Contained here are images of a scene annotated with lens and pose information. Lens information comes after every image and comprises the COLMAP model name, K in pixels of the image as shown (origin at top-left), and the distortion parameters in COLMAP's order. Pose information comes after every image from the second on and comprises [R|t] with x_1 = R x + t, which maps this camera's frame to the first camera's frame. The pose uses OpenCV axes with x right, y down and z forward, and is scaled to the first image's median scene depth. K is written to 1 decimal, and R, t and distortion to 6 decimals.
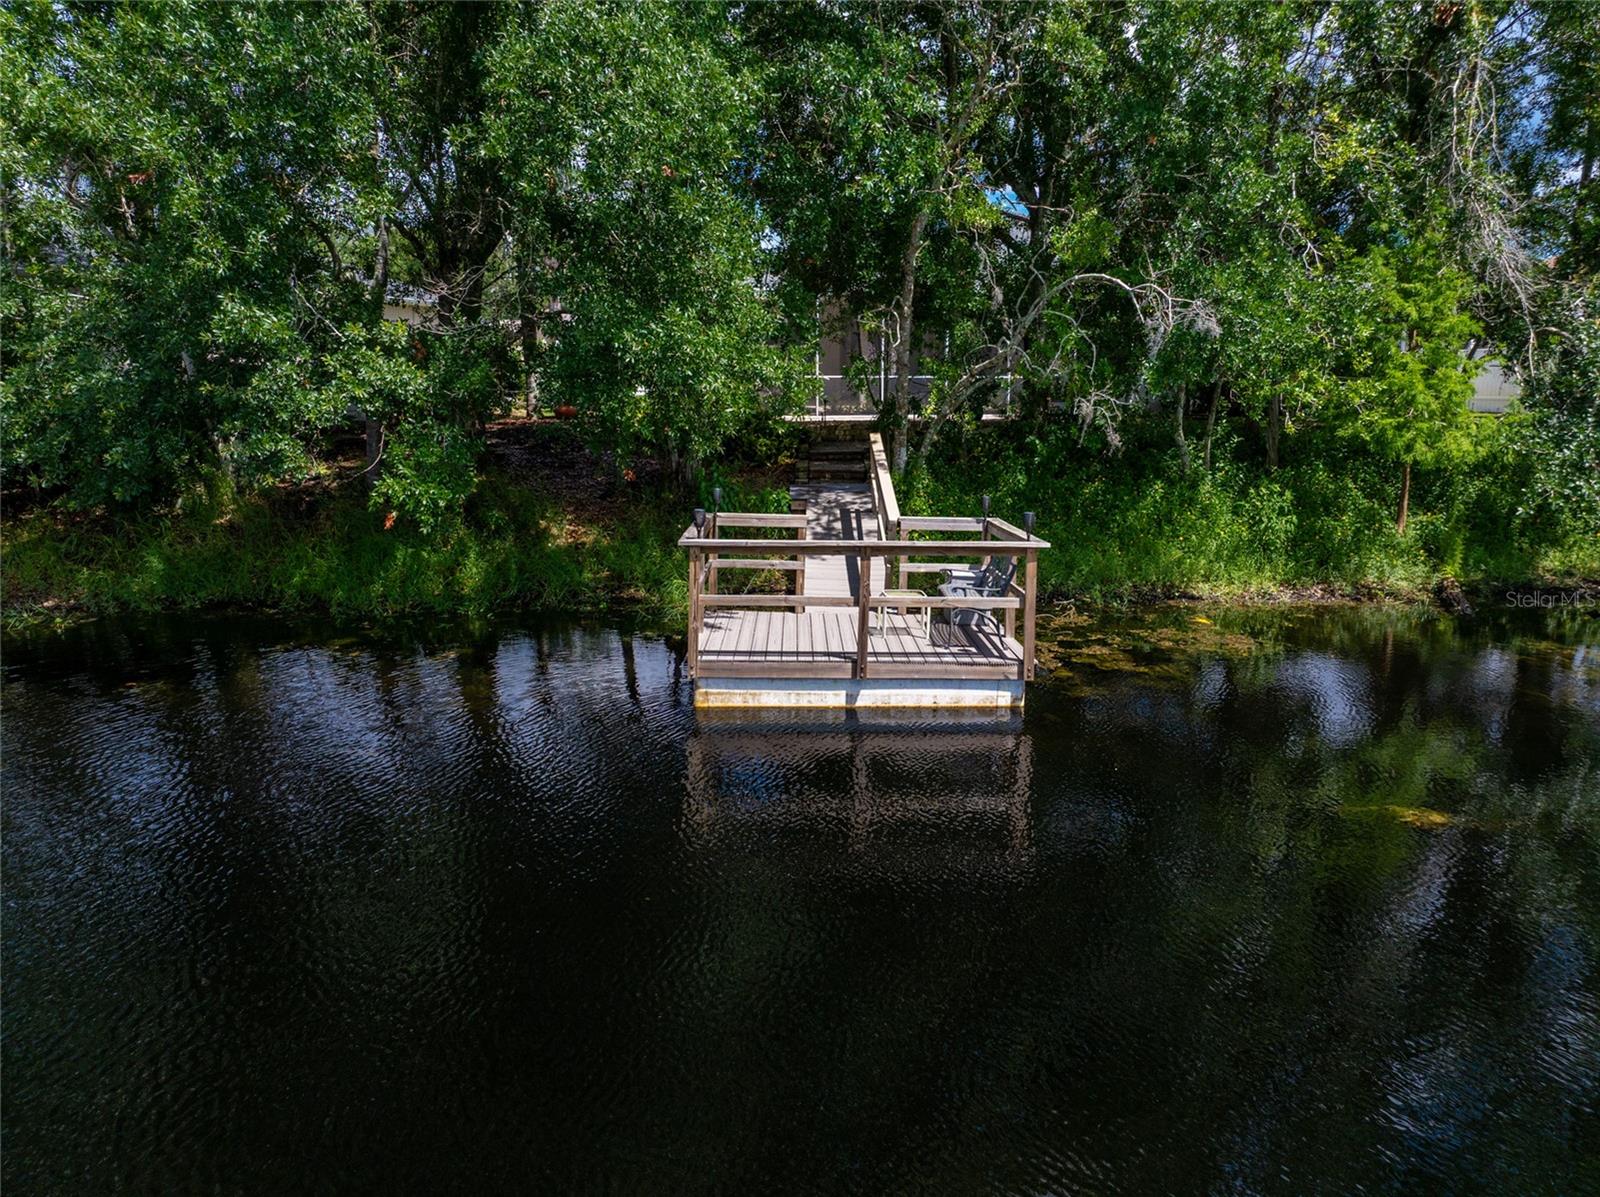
lens RADIAL K [[1127.2, 0, 811.4], [0, 1127.2, 590.6], [0, 0, 1]] dist [-0.039983, 0.007818]
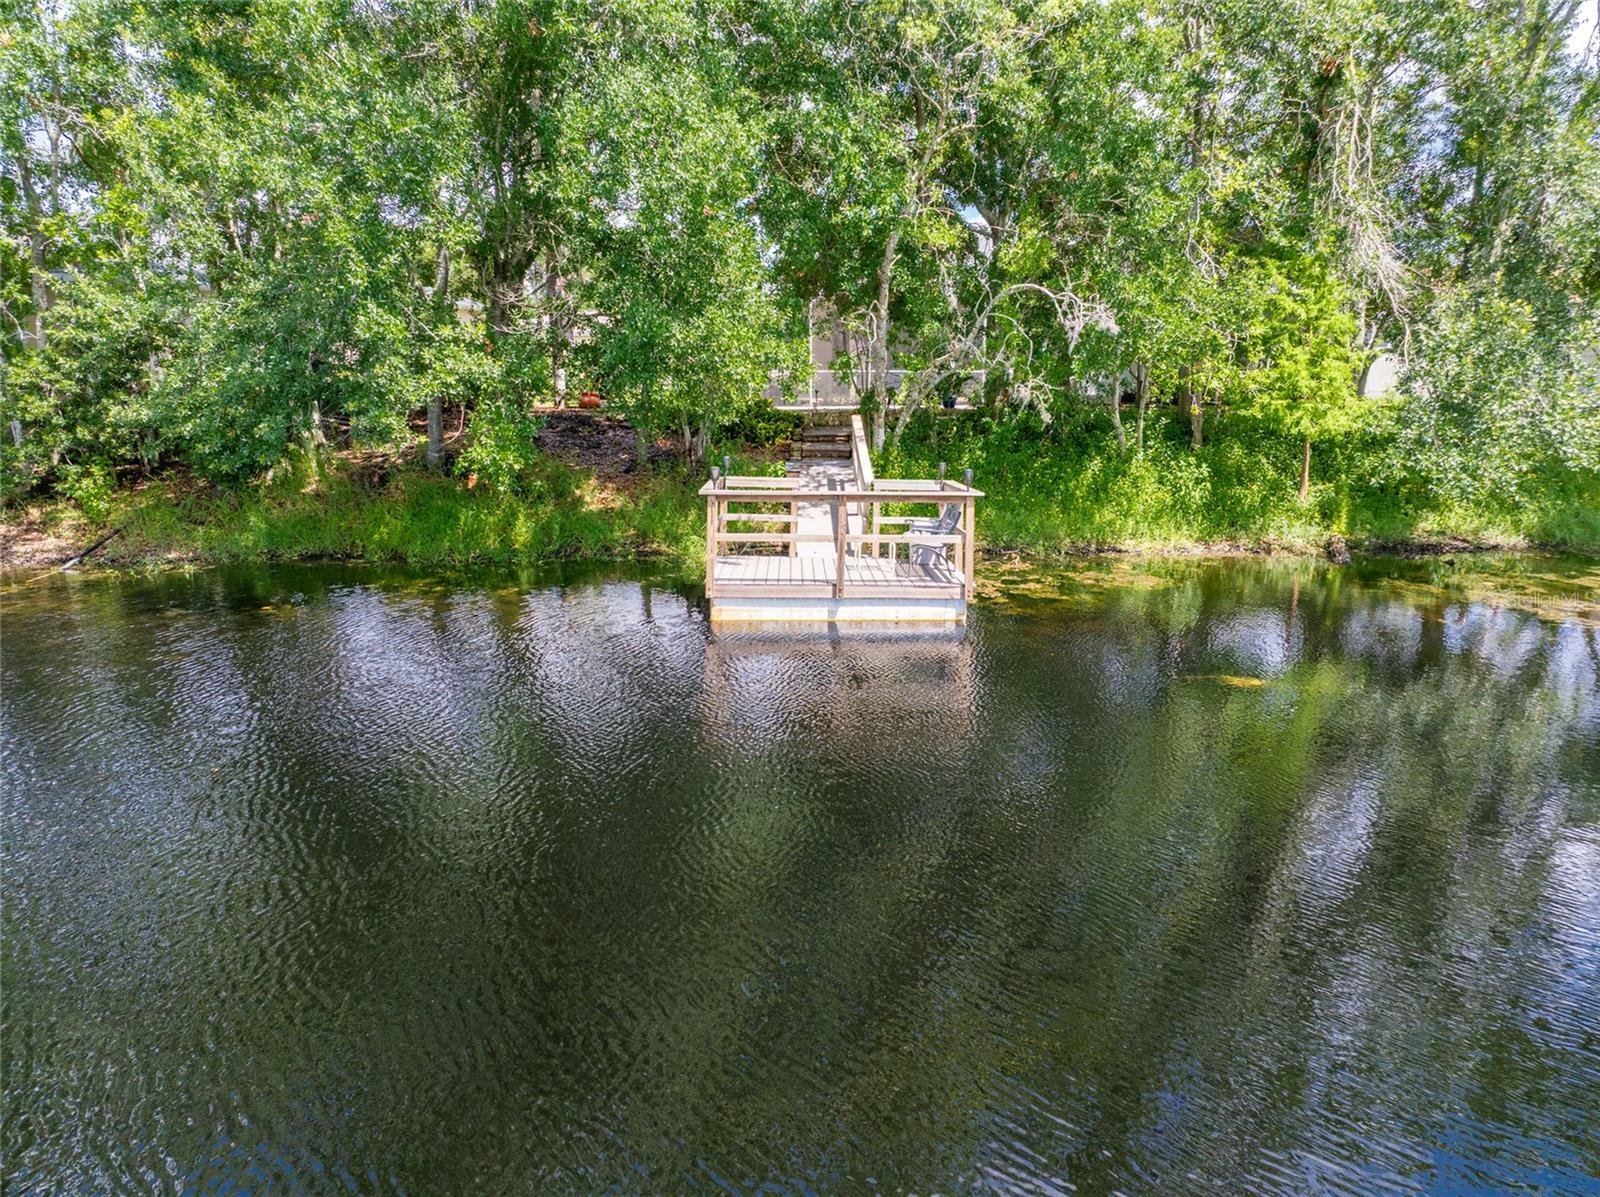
lens RADIAL K [[1127.2, 0, 811.4], [0, 1127.2, 590.6], [0, 0, 1]] dist [-0.039983, 0.007818]
pose [[0.999994, -0.002633, 0.002303, 0.005908], [0.002631, 0.999996, 0.000783, 0.047500], [-0.002305, -0.000777, 0.999997, -0.207180]]
